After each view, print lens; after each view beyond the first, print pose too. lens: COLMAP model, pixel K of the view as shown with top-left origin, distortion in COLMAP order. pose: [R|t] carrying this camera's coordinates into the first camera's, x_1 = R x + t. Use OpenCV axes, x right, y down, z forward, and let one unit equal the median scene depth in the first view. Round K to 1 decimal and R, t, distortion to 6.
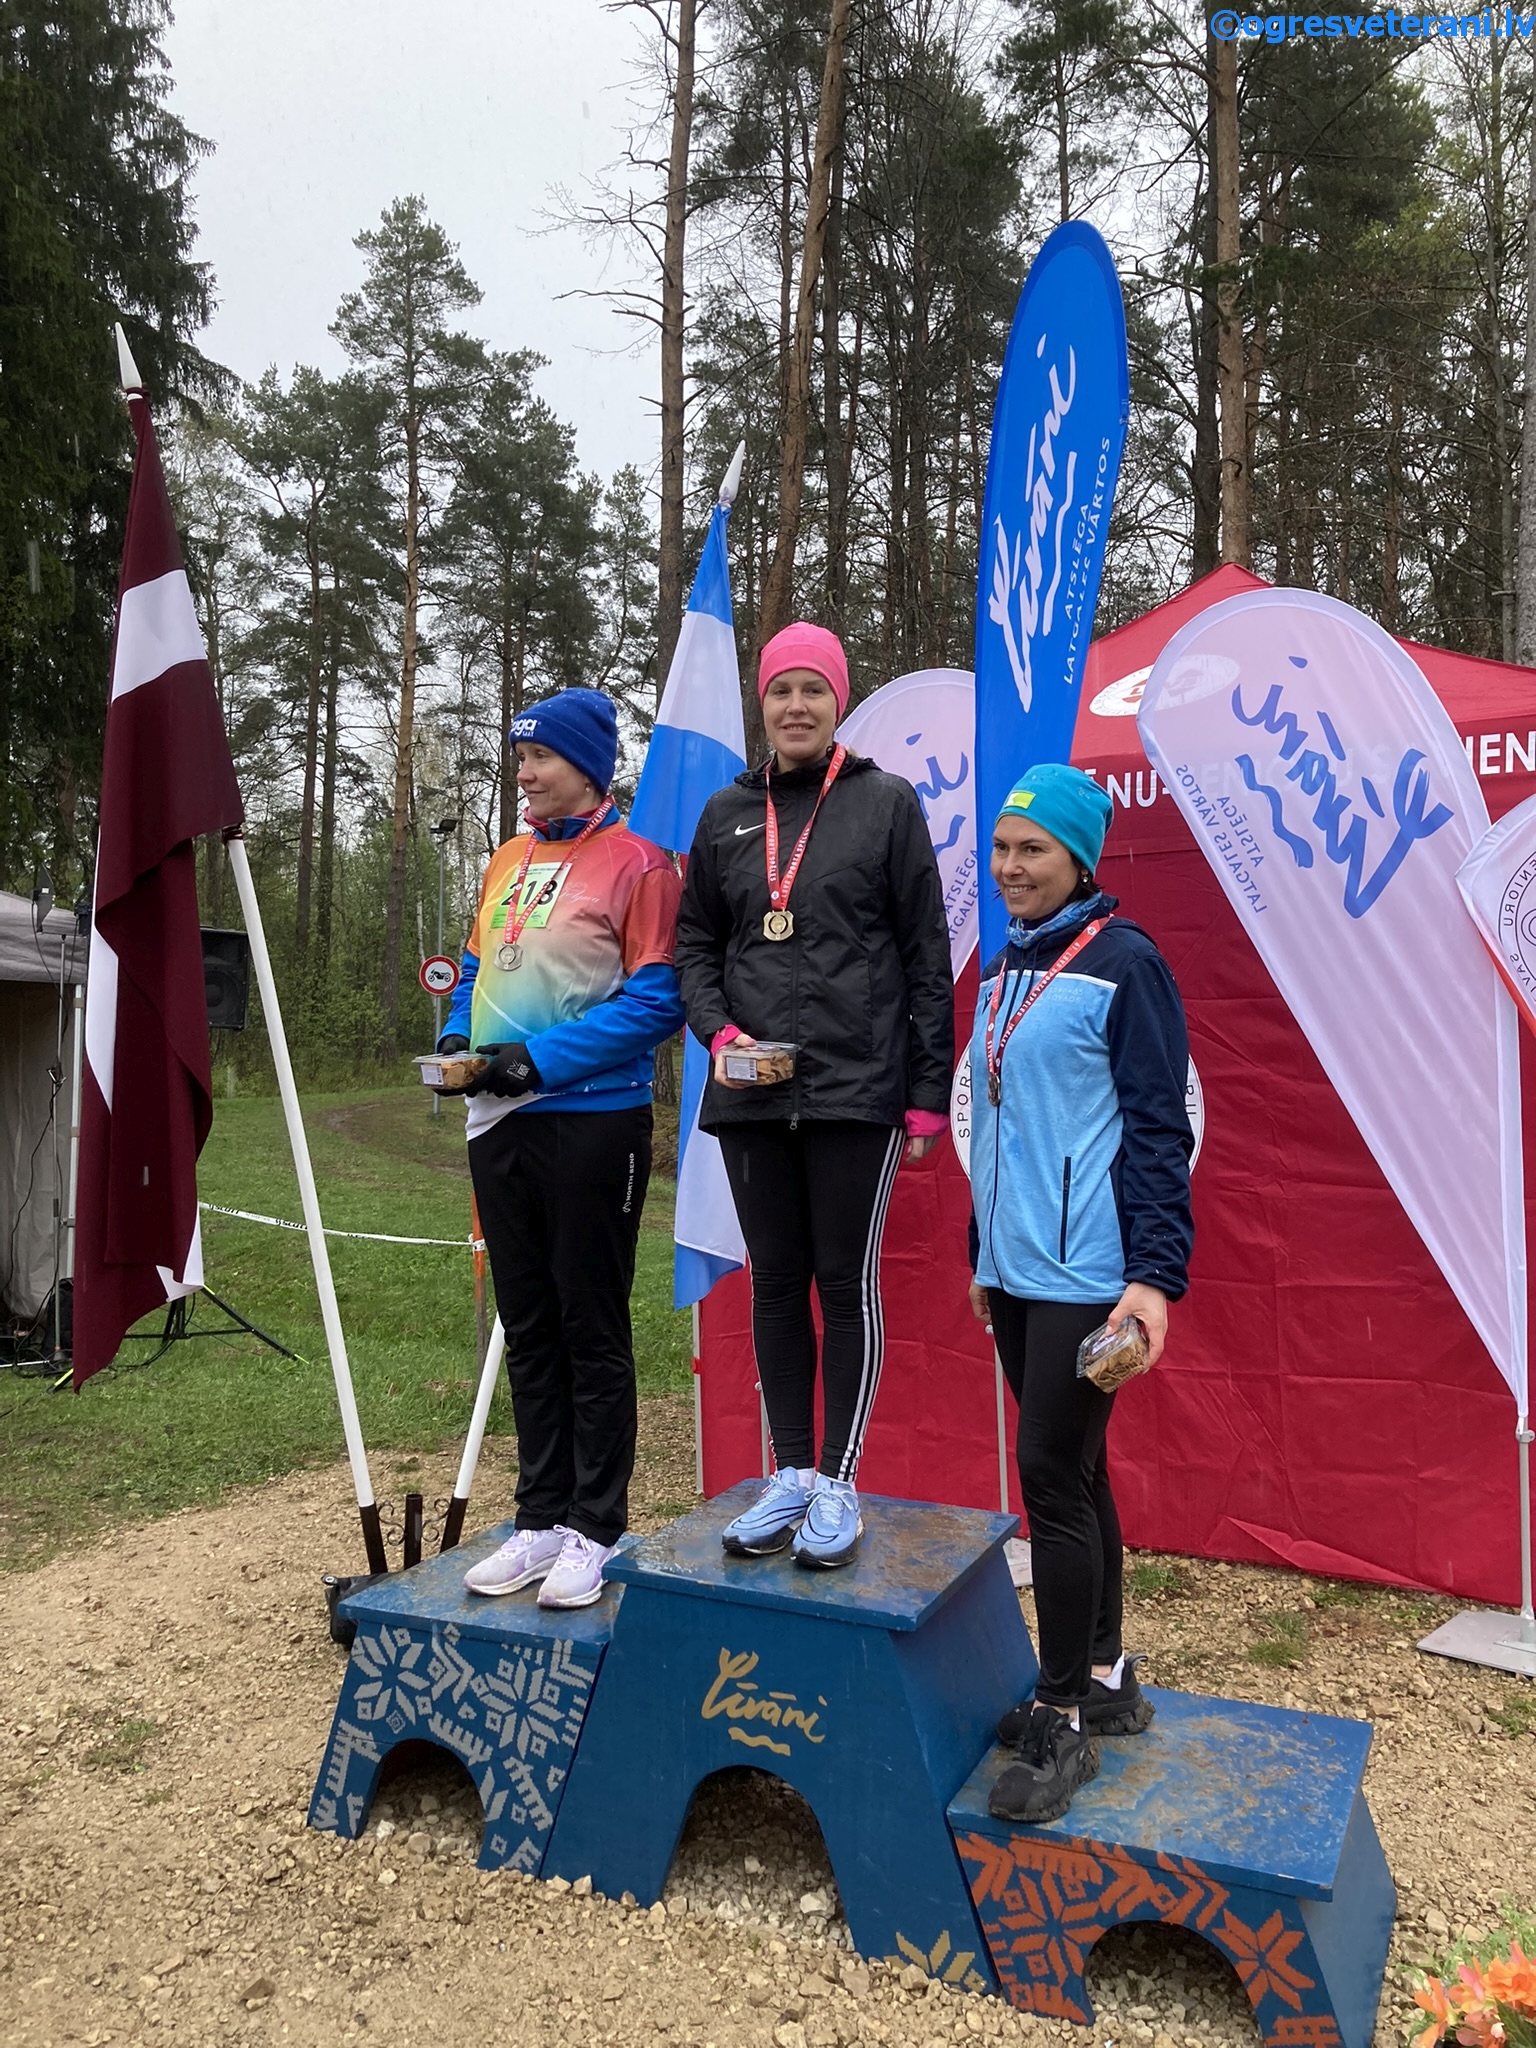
lens RADIAL K [[1673.5, 0, 783.0], [0, 1673.5, 1033.4], [0, 0, 1]] dist [0.009617, 0.021317]
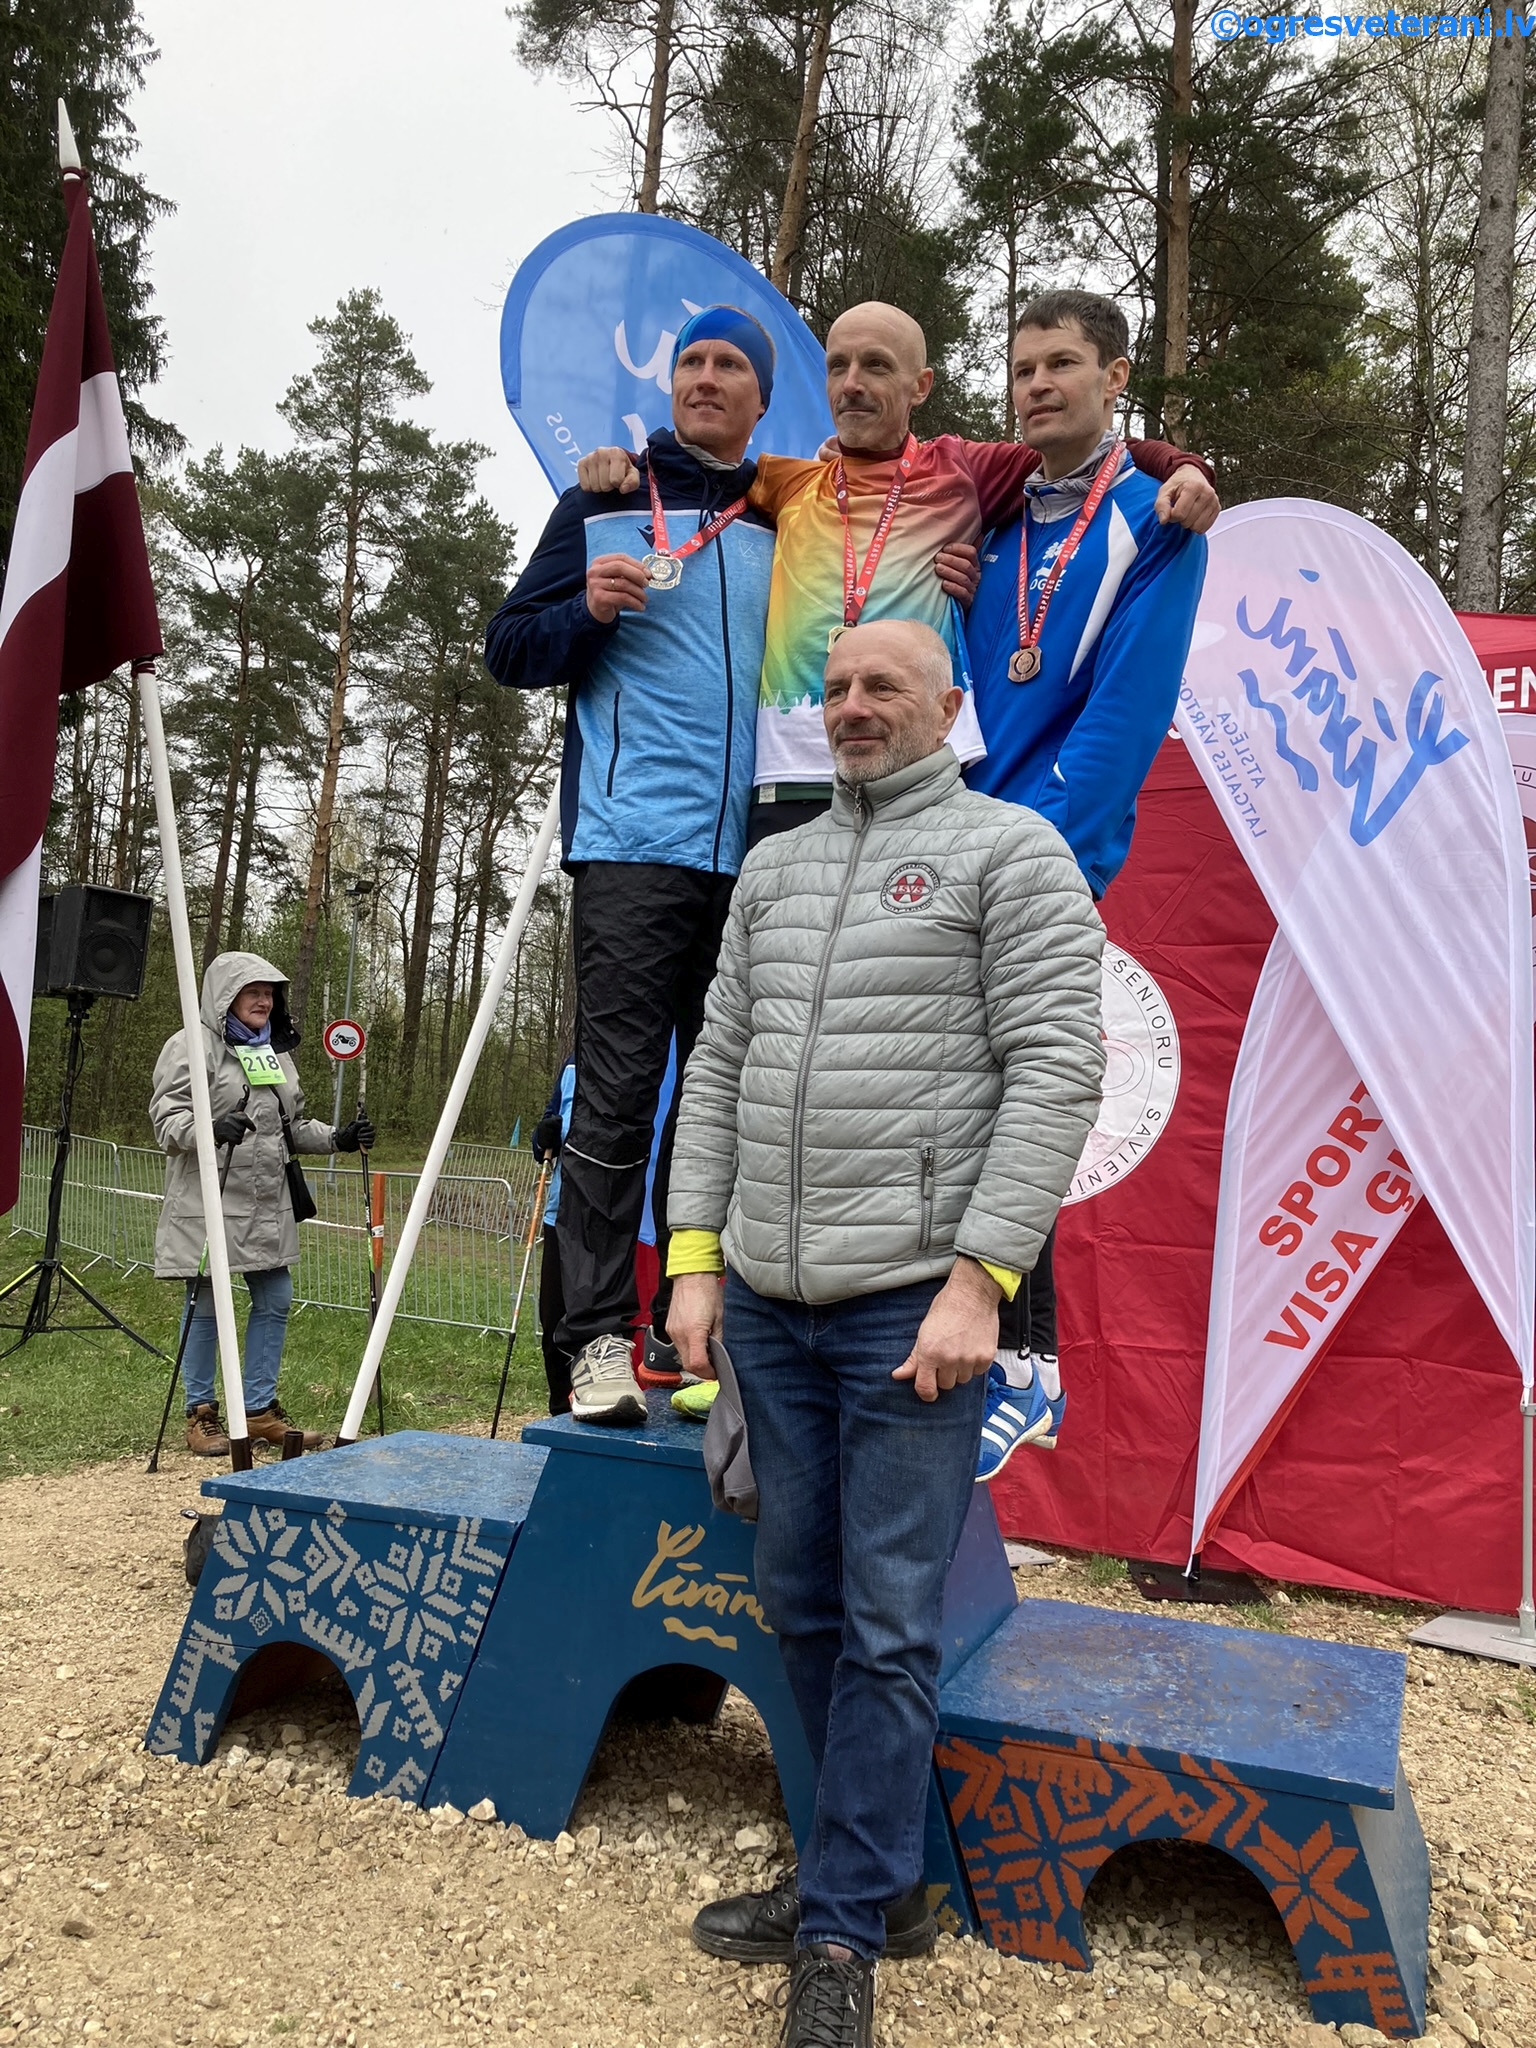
lens RADIAL K [[1673.5, 0, 775.2], [0, 1673.5, 1053.3], [0, 0, 1]] dist [0.009617, 0.021317]
pose [[0.997134, 0.056870, 0.049892, -0.023047], [-0.053836, 0.996735, -0.060177, 0.119324], [-0.053152, 0.057319, 0.996940, 0.095539]]
